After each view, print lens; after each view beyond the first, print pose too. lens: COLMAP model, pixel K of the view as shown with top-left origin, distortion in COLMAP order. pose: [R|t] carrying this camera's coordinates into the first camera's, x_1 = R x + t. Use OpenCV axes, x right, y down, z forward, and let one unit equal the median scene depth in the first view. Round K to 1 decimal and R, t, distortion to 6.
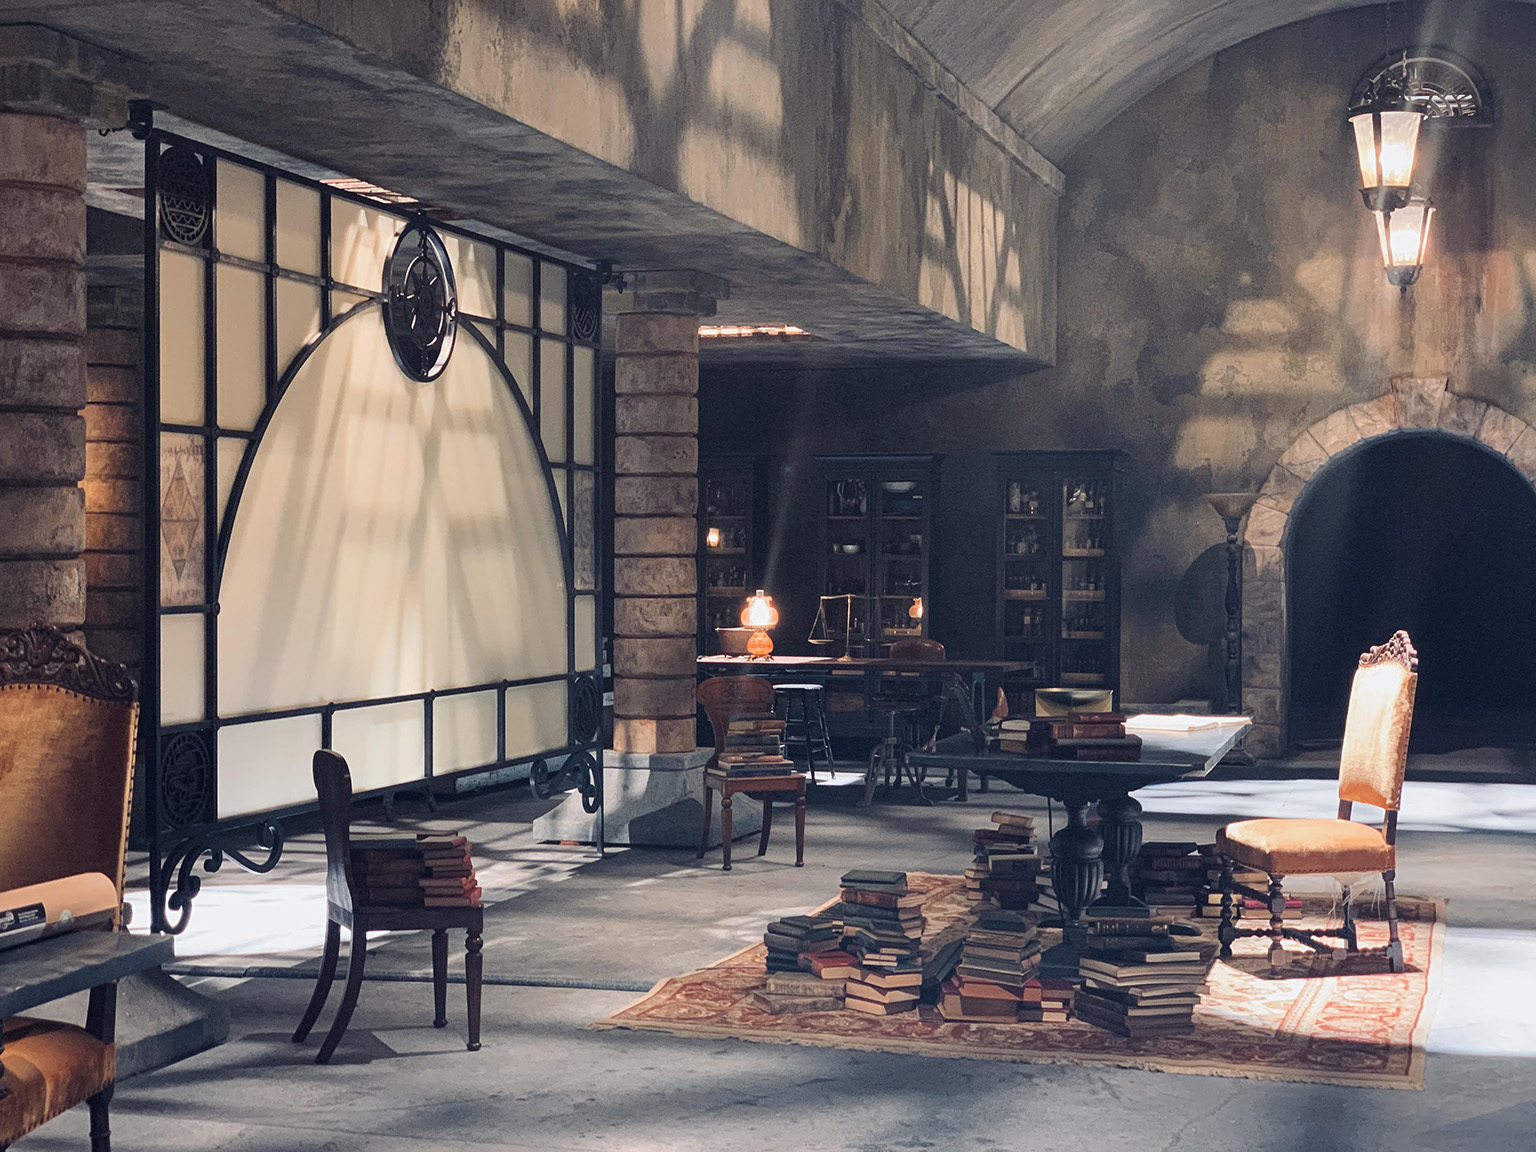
lens RADIAL K [[2283.5, 0, 764.2], [0, 2283.5, 577.1], [0, 0, 1]] dist [0.081787, 0.000000]
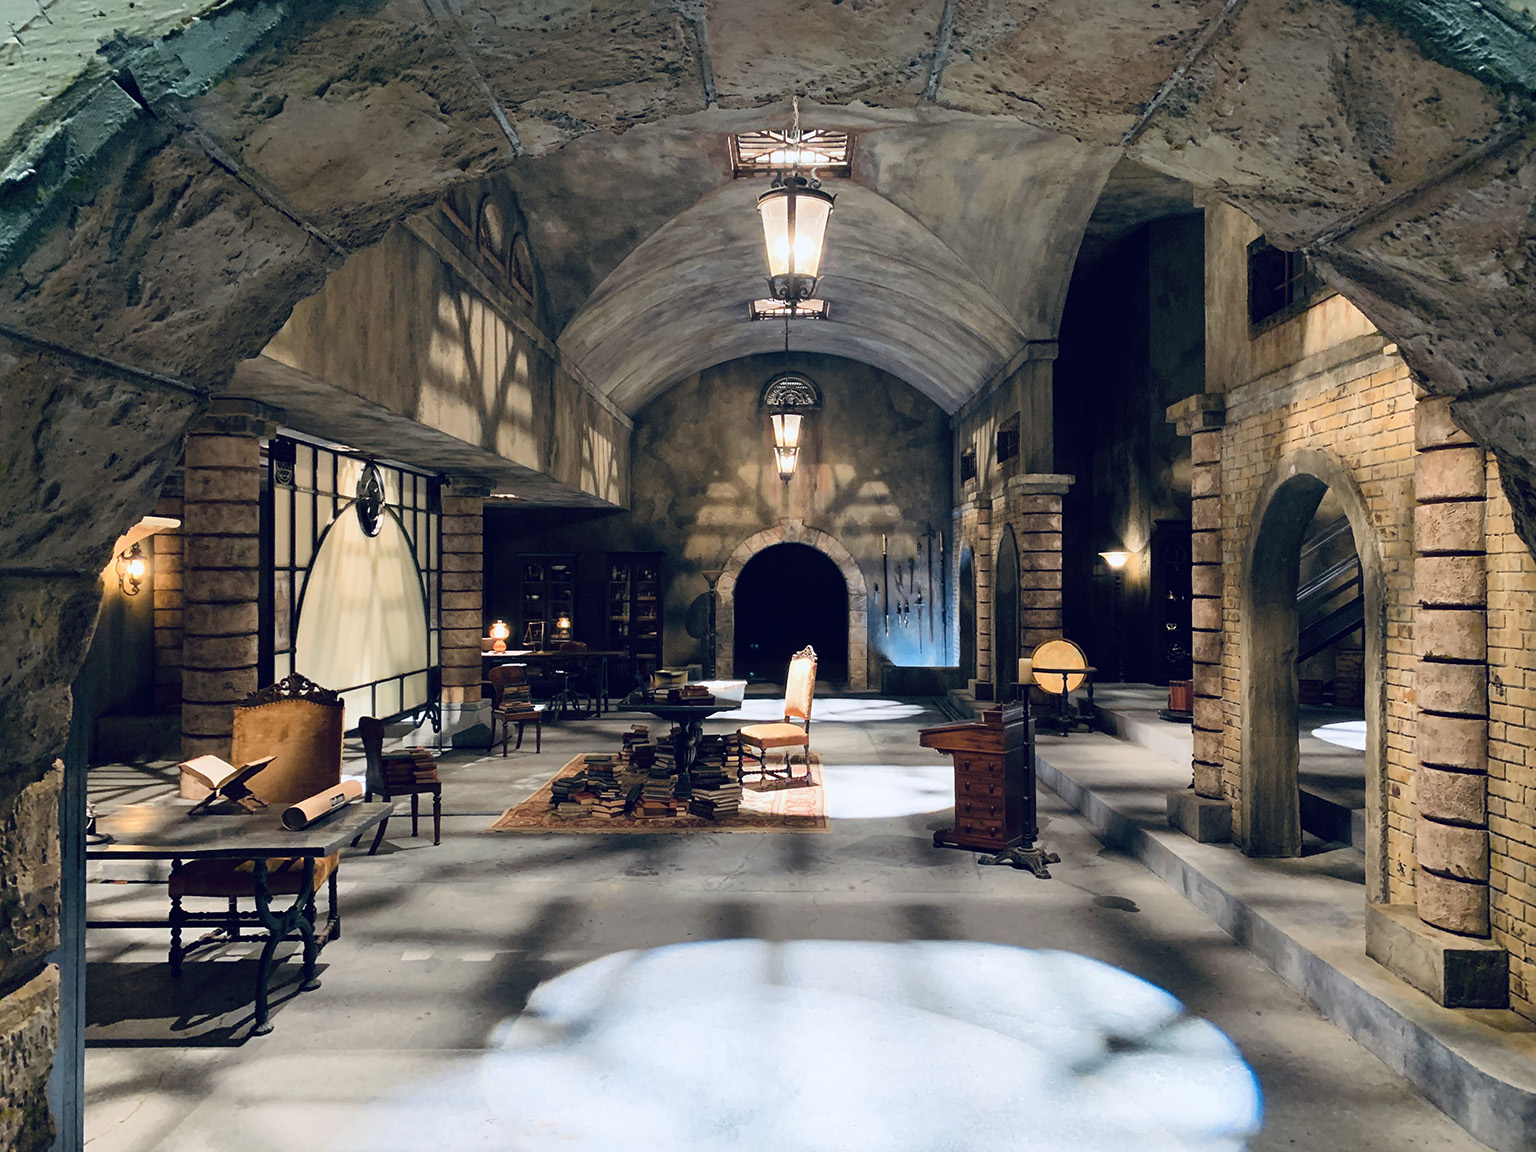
lens RADIAL K [[1158.7, 0, 772.7], [0, 1158.7, 570.1], [0, 0, 1]] dist [0.023663, -0.012324]
pose [[0.959436, -0.004394, 0.281891, -0.089988], [0.009215, 0.999833, -0.015778, -0.031473], [-0.281775, 0.017735, 0.959317, -0.142043]]
